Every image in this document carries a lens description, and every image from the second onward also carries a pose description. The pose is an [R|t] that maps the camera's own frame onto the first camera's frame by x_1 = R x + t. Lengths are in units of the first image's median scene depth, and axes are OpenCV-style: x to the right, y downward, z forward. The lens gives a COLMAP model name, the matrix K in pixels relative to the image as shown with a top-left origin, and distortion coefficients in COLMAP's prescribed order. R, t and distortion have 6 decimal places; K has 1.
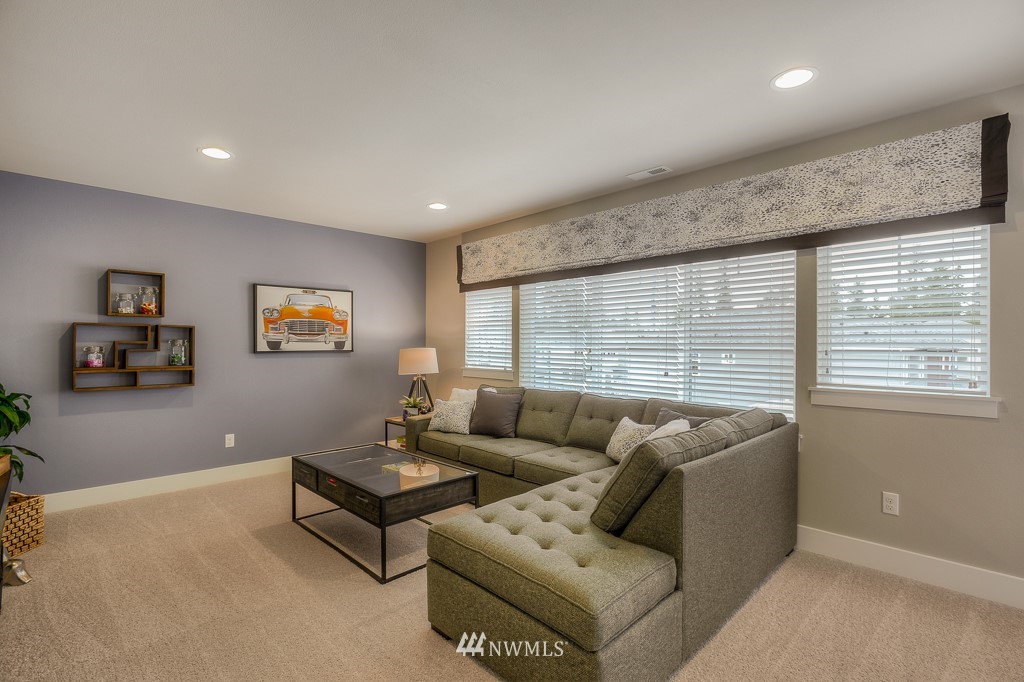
lens RADIAL K [[490.1, 0, 513.8], [0, 490.1, 346.0], [0, 0, 1]] dist [-0.010243, 0.004173]
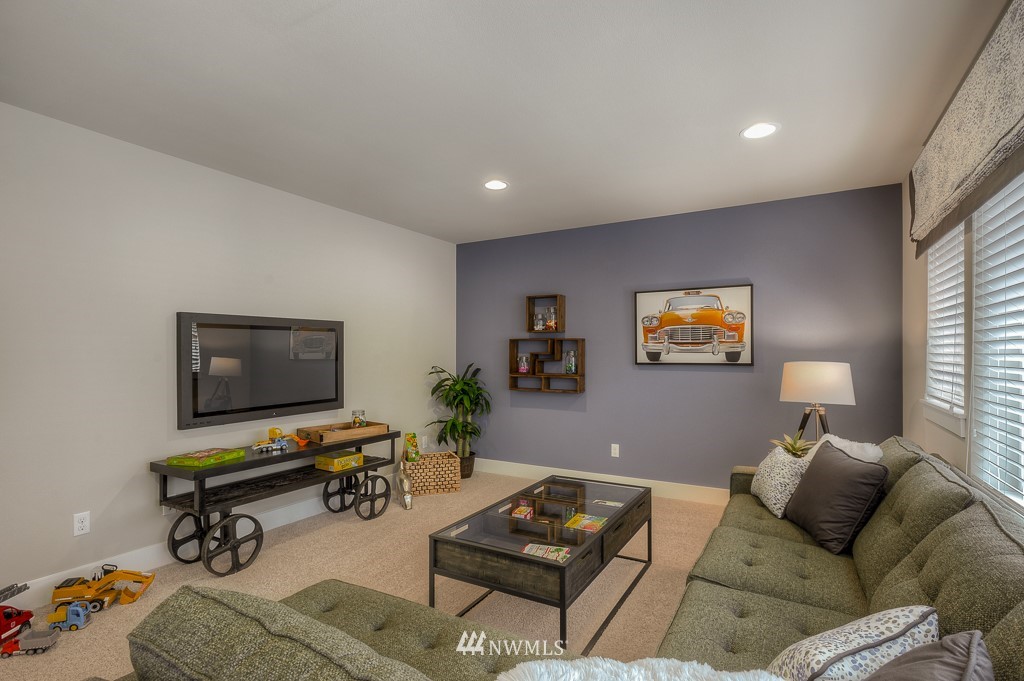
lens RADIAL K [[490.1, 0, 519.0], [0, 490.1, 359.1], [0, 0, 1]] dist [-0.010243, 0.004173]
pose [[0.279011, 0.007593, -0.960258, 0.408475], [-0.005078, 0.999966, 0.006432, -0.001199], [0.960275, 0.003082, 0.279040, 0.641078]]
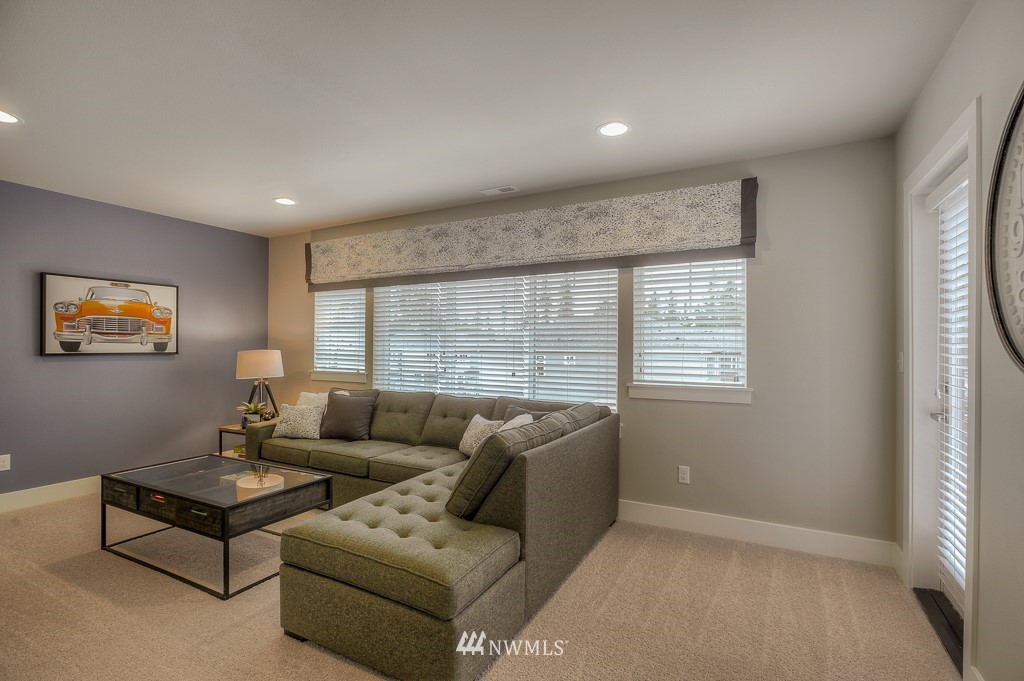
lens RADIAL K [[490.1, 0, 522.9], [0, 490.1, 345.2], [0, 0, 1]] dist [-0.010243, 0.004173]
pose [[0.950132, 0.005400, 0.311801, -0.012939], [-0.003317, 0.999969, -0.007208, -0.000073], [-0.311830, 0.005814, 0.950120, -0.054964]]
